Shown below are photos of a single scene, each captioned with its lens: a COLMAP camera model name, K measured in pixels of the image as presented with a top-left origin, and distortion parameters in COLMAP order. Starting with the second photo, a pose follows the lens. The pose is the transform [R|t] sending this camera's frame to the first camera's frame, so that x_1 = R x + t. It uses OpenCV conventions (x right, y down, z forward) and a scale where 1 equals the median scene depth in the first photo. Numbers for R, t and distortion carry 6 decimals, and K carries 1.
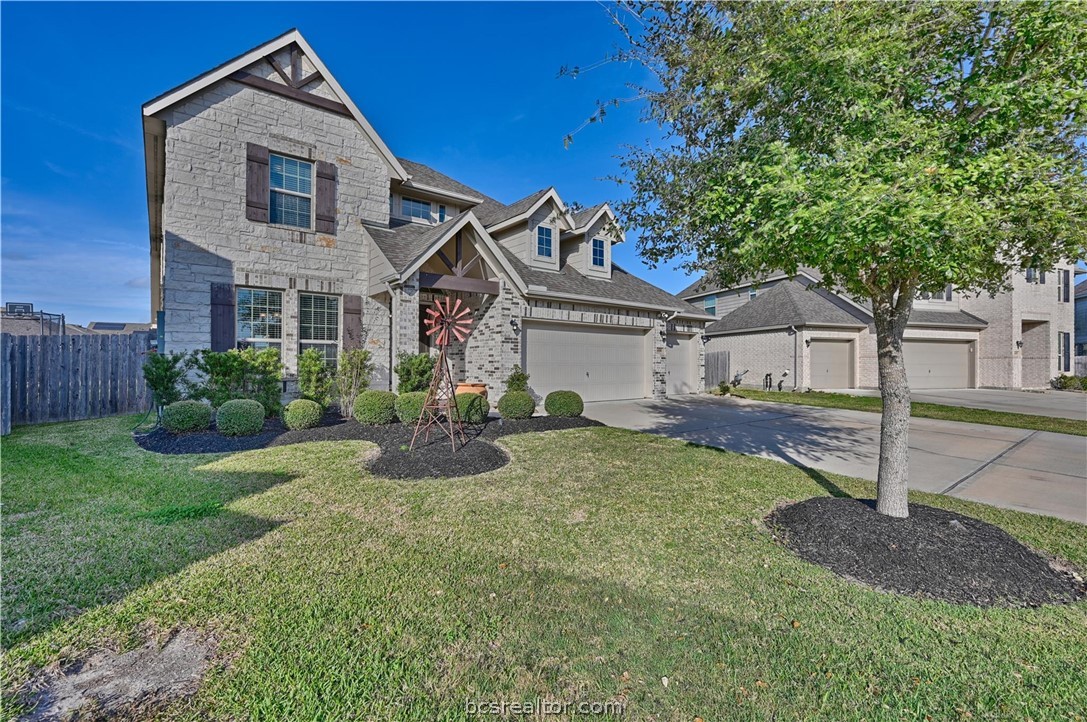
lens RADIAL K [[500.6, 0, 543.5], [0, 500.6, 361.0], [0, 0, 1]] dist [0.001231, 0.000125]
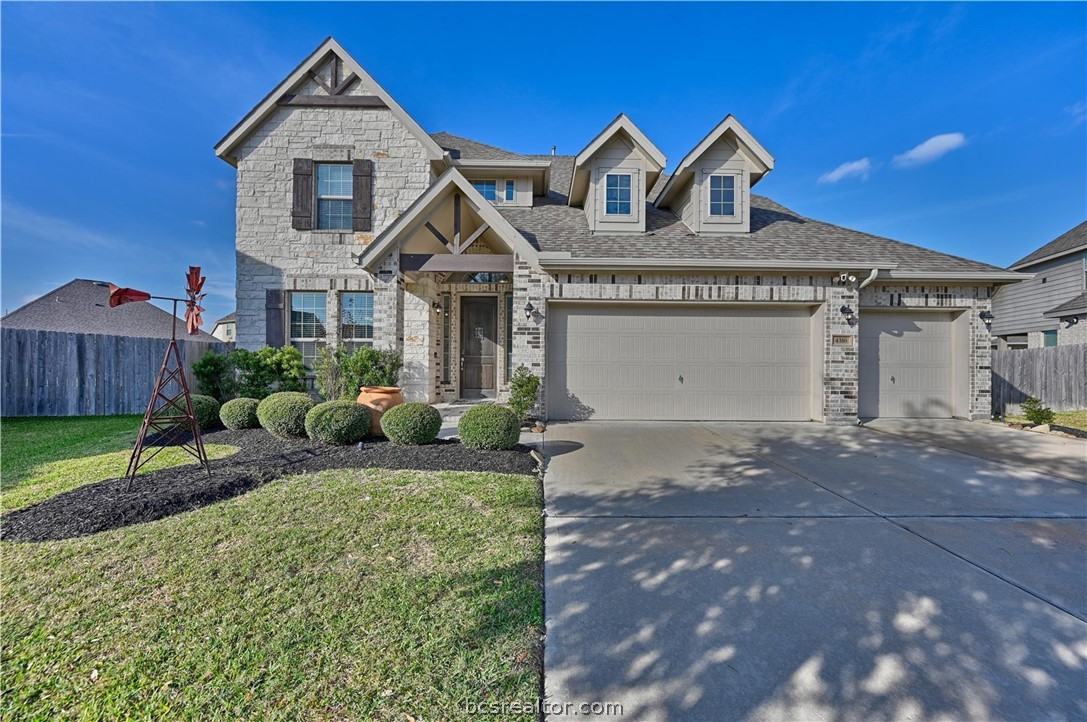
lens RADIAL K [[426.0, 0, 543.5], [0, 426.0, 361.0], [0, 0, 1]] dist [-0.000885, -0.000093]
pose [[0.782146, -0.000373, -0.623095, 0.376331], [-0.000364, 0.999999, -0.001054, 0.004369], [0.623095, 0.001051, 0.782145, 0.563193]]
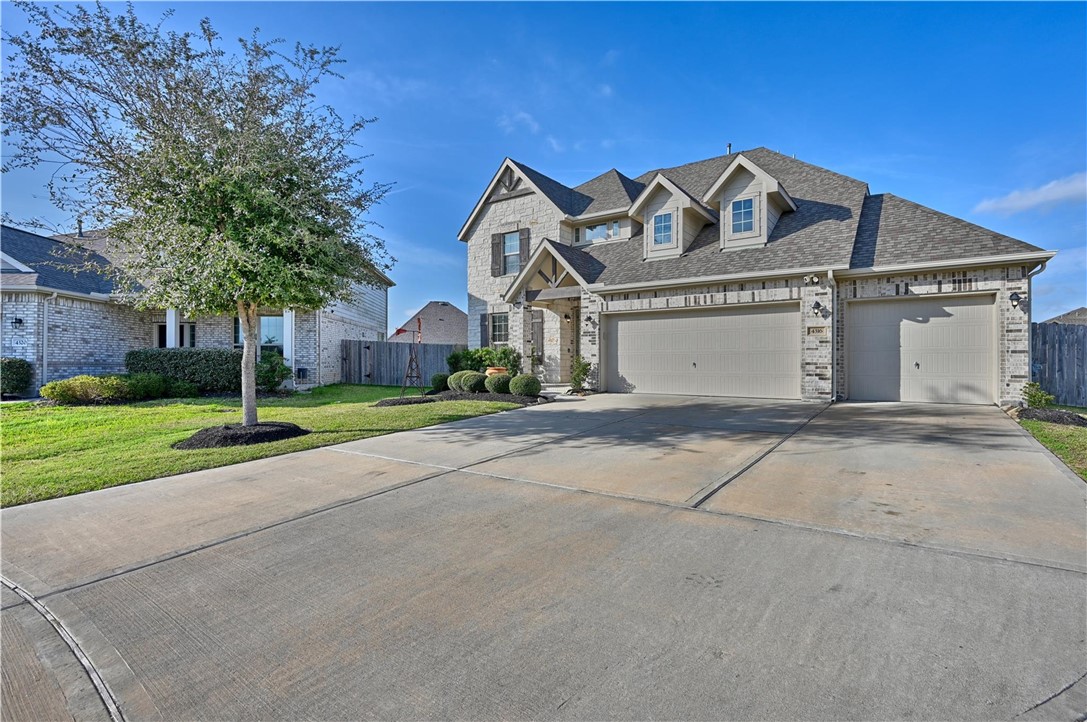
lens RADIAL K [[500.6, 0, 543.5], [0, 500.6, 361.0], [0, 0, 1]] dist [0.001231, 0.000125]
pose [[0.259293, -0.002566, -0.965795, 1.111717], [0.009560, 0.999954, -0.000090, 0.022777], [0.965752, -0.009210, 0.259305, 0.646862]]
